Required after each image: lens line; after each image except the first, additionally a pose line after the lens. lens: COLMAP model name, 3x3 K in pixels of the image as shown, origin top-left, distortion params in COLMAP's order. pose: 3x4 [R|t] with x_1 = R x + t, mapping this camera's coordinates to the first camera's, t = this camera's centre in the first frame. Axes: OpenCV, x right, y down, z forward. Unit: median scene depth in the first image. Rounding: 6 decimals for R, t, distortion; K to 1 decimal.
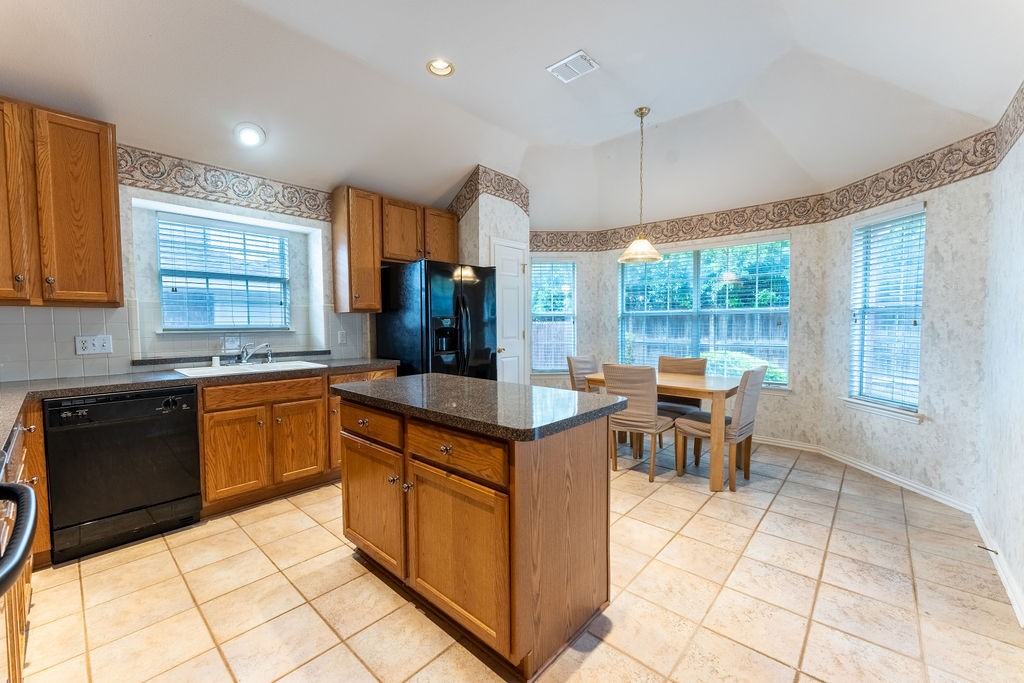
lens RADIAL K [[410.0, 0, 512.0], [0, 410.0, 341.5], [0, 0, 1]] dist [-0.001732, -0.000102]
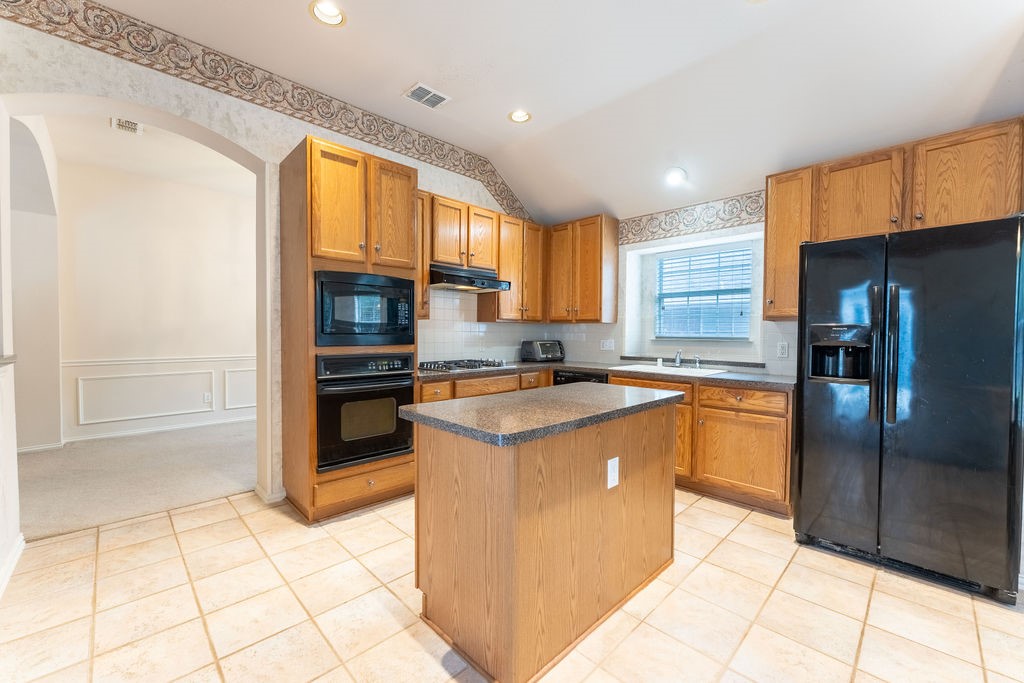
lens RADIAL K [[408.7, 0, 513.9], [0, 408.7, 342.2], [0, 0, 1]] dist [0.000398, -0.000265]
pose [[-0.056140, 0.027264, -0.998051, 0.590521], [-0.050735, 0.998258, 0.030123, -0.029897], [0.997133, 0.052327, -0.054659, 0.611302]]
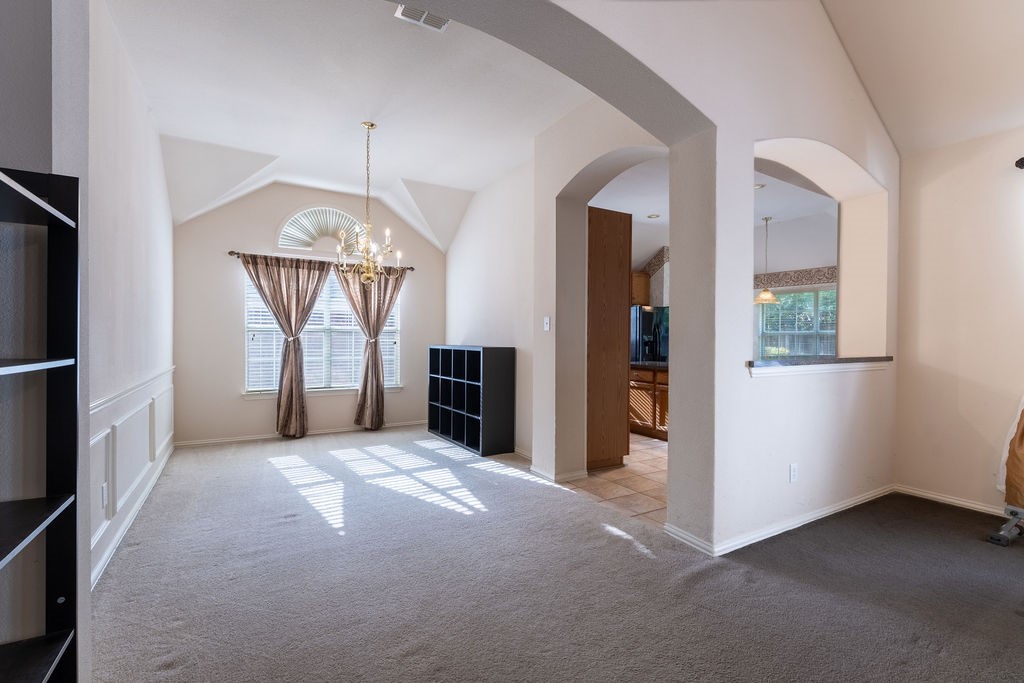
lens RADIAL K [[460.7, 0, 512.0], [0, 460.7, 341.5], [0, 0, 1]] dist [0.000539, 0.000032]
pose [[0.954355, 0.012757, -0.298401, -0.158024], [-0.024591, 0.999051, -0.035939, 0.074249], [0.297660, 0.041637, 0.953764, -1.473902]]
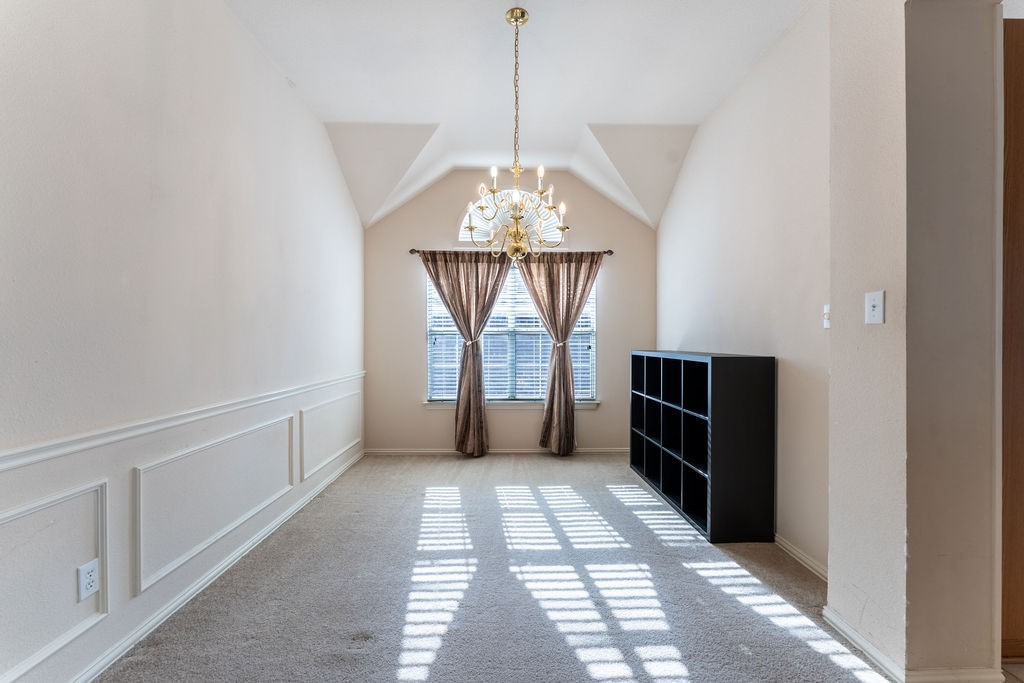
lens RADIAL K [[408.7, 0, 513.9], [0, 408.7, 342.2], [0, 0, 1]] dist [0.000398, -0.000265]
pose [[0.687341, 0.007671, -0.726294, -0.411353], [-0.036030, 0.999073, -0.023545, 0.043502], [0.725441, 0.042352, 0.686980, -0.827280]]
